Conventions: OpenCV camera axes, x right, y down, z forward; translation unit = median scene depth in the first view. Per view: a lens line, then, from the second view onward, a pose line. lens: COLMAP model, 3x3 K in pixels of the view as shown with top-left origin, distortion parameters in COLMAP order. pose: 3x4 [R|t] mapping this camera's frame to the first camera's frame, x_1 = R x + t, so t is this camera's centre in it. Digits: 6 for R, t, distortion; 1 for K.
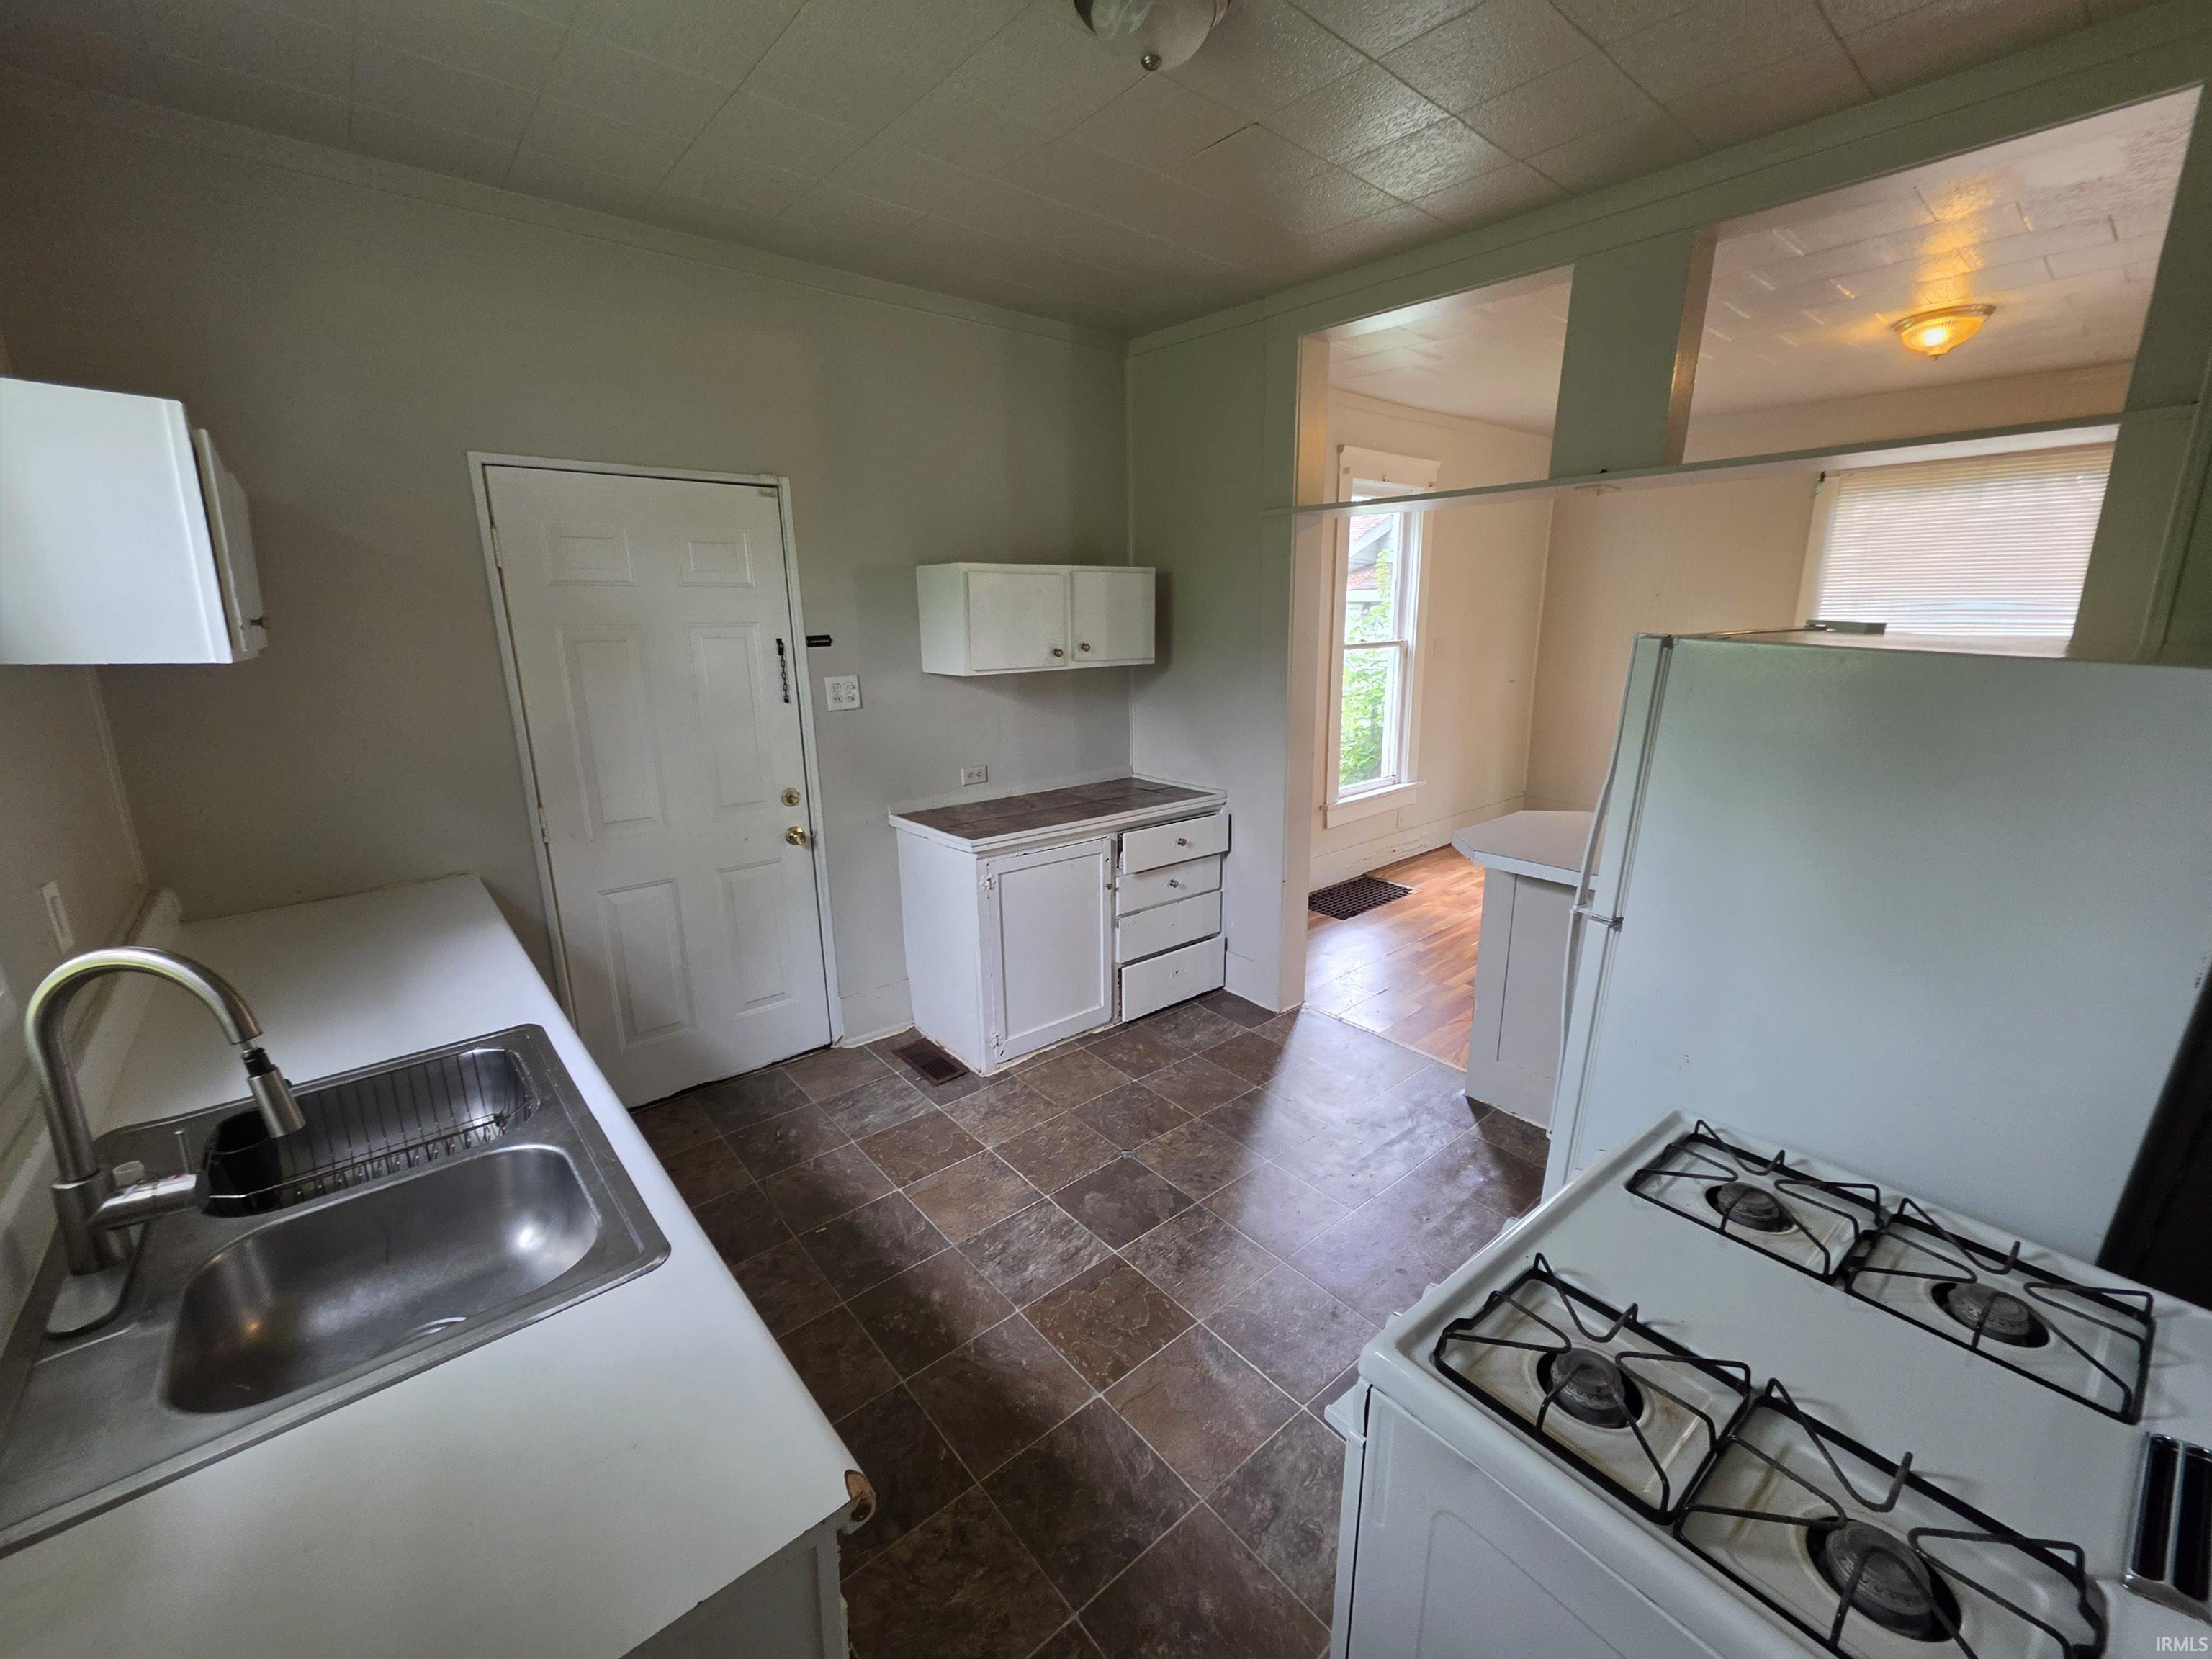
lens RADIAL K [[894.9, 0, 1117.4], [0, 894.9, 825.8], [0, 0, 1]] dist [-0.002535, 0.000651]
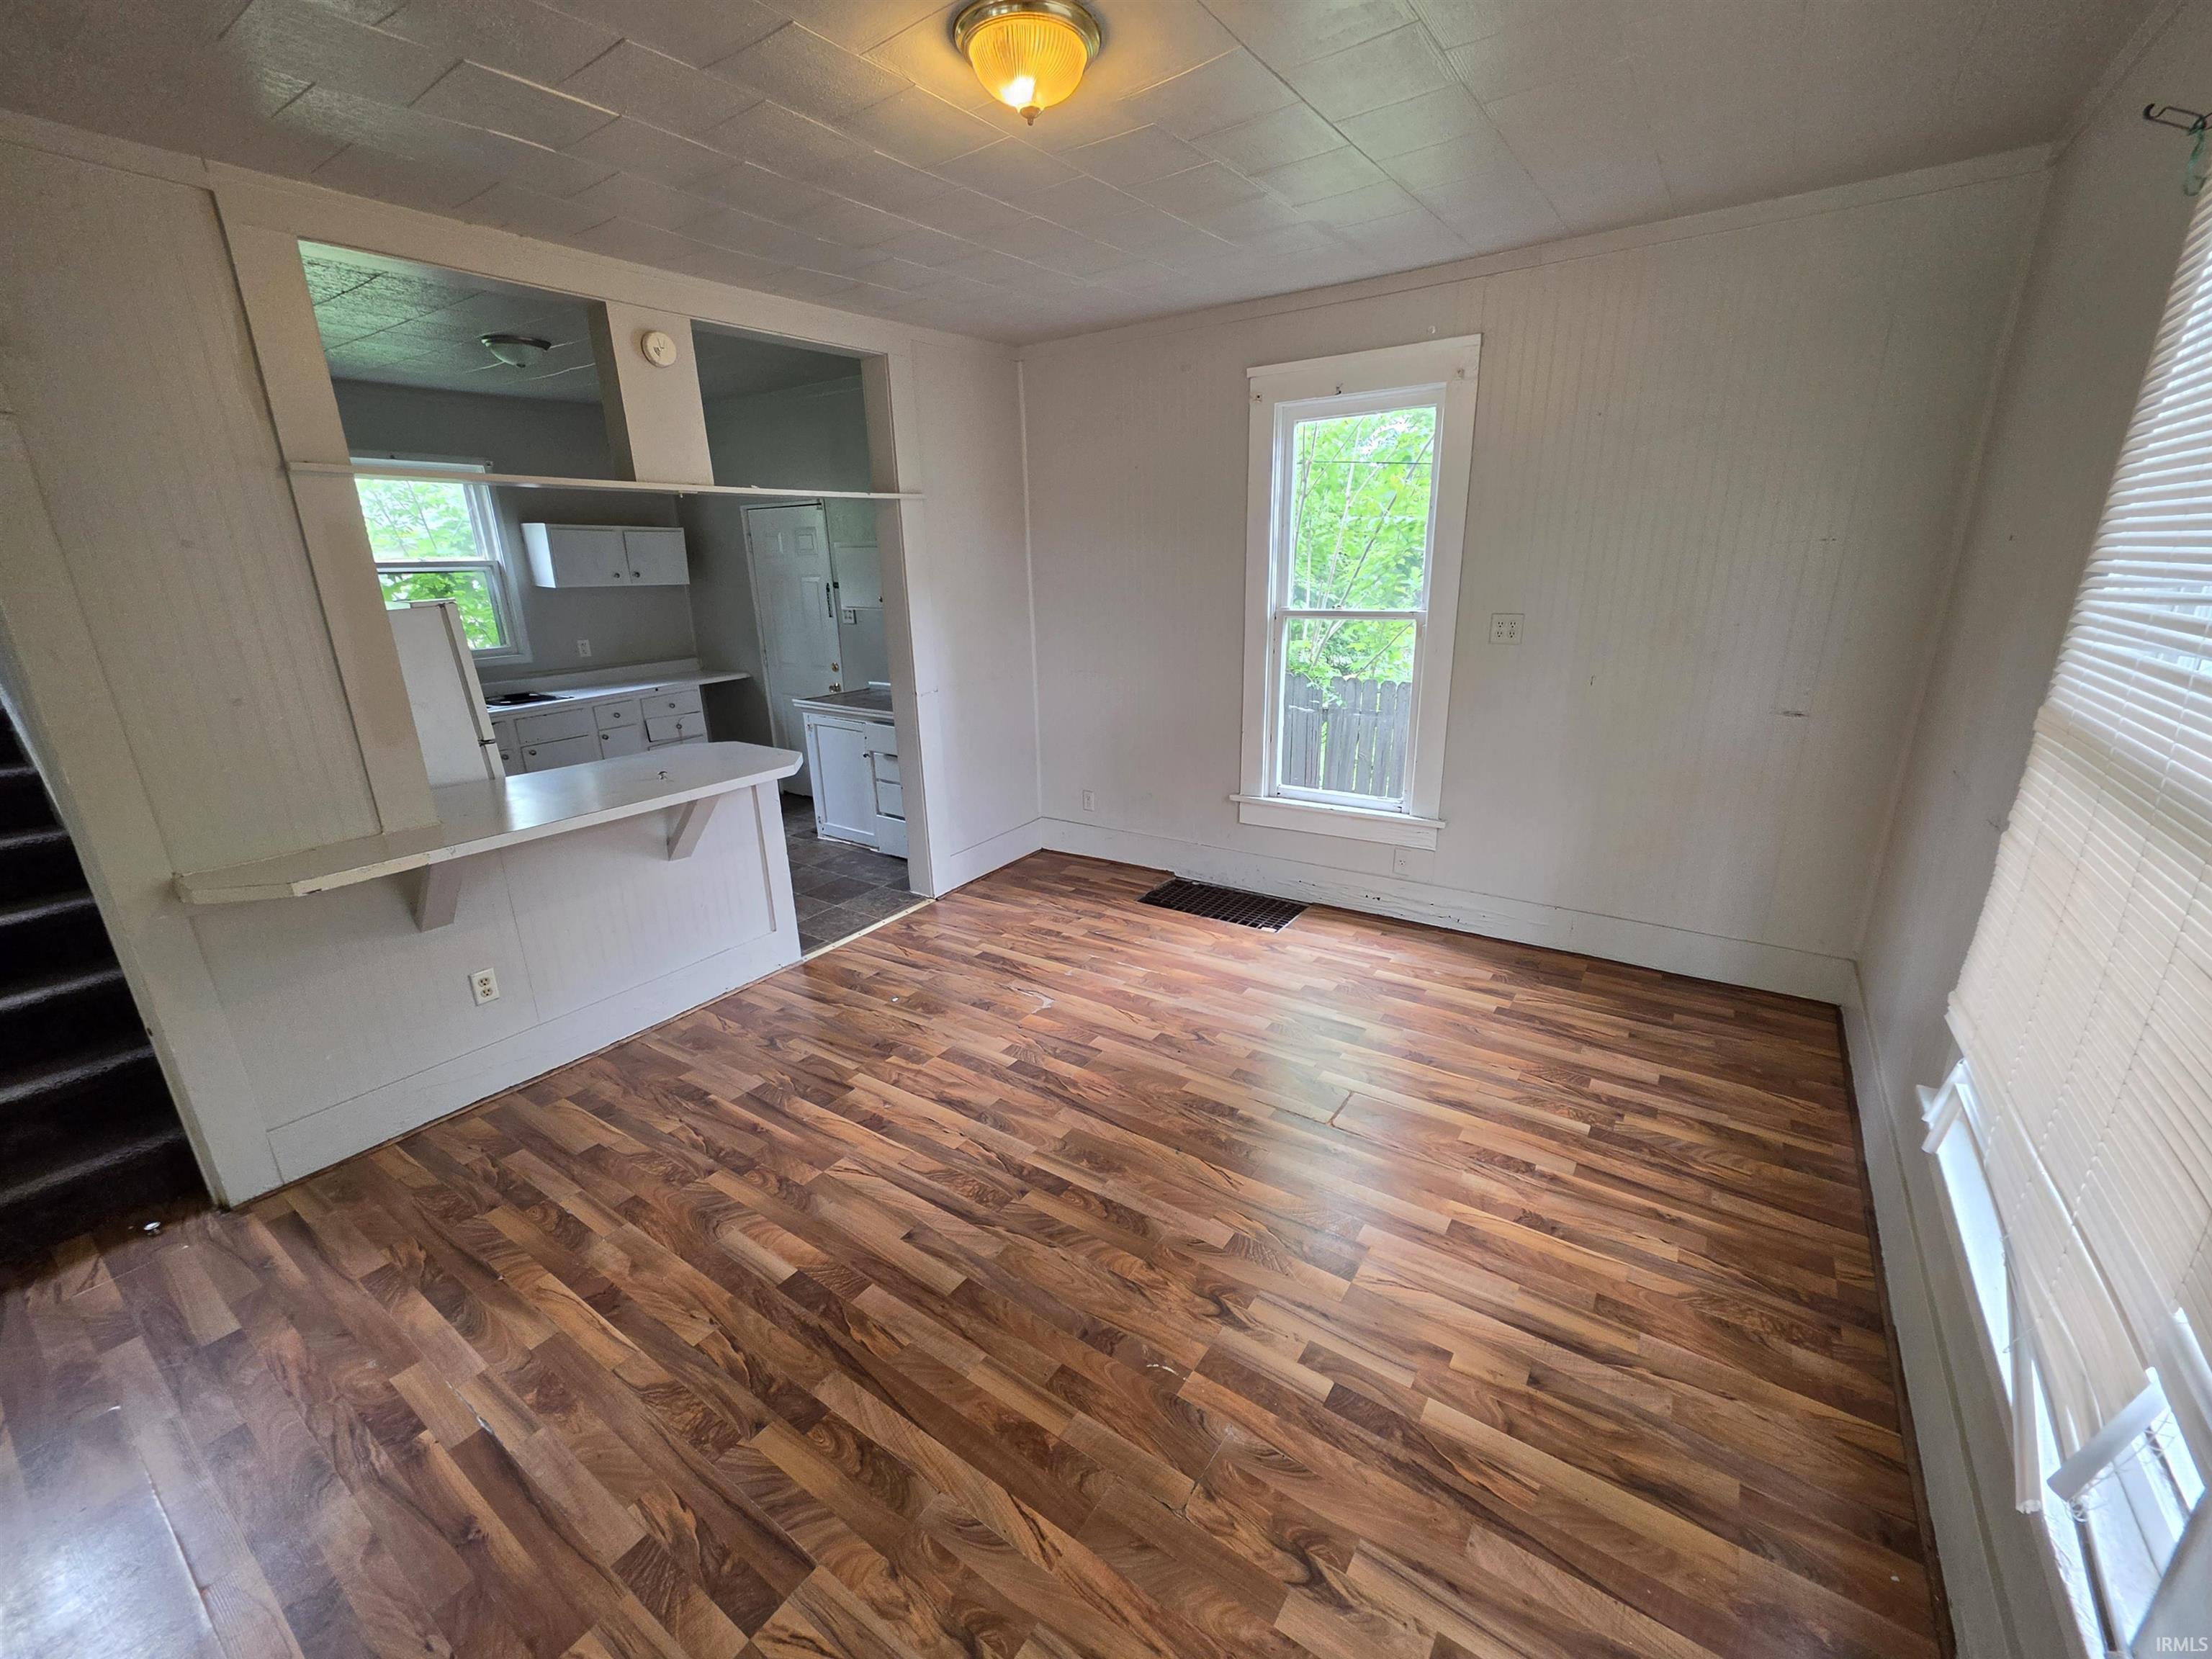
lens RADIAL K [[894.9, 0, 1119.4], [0, 894.9, 837.3], [0, 0, 1]] dist [-0.002535, 0.000651]
pose [[0.262661, 0.299566, -0.917207, 1.525950], [-0.207303, 0.945906, 0.249574, -0.267701], [0.942356, 0.124587, 0.310554, 0.939029]]
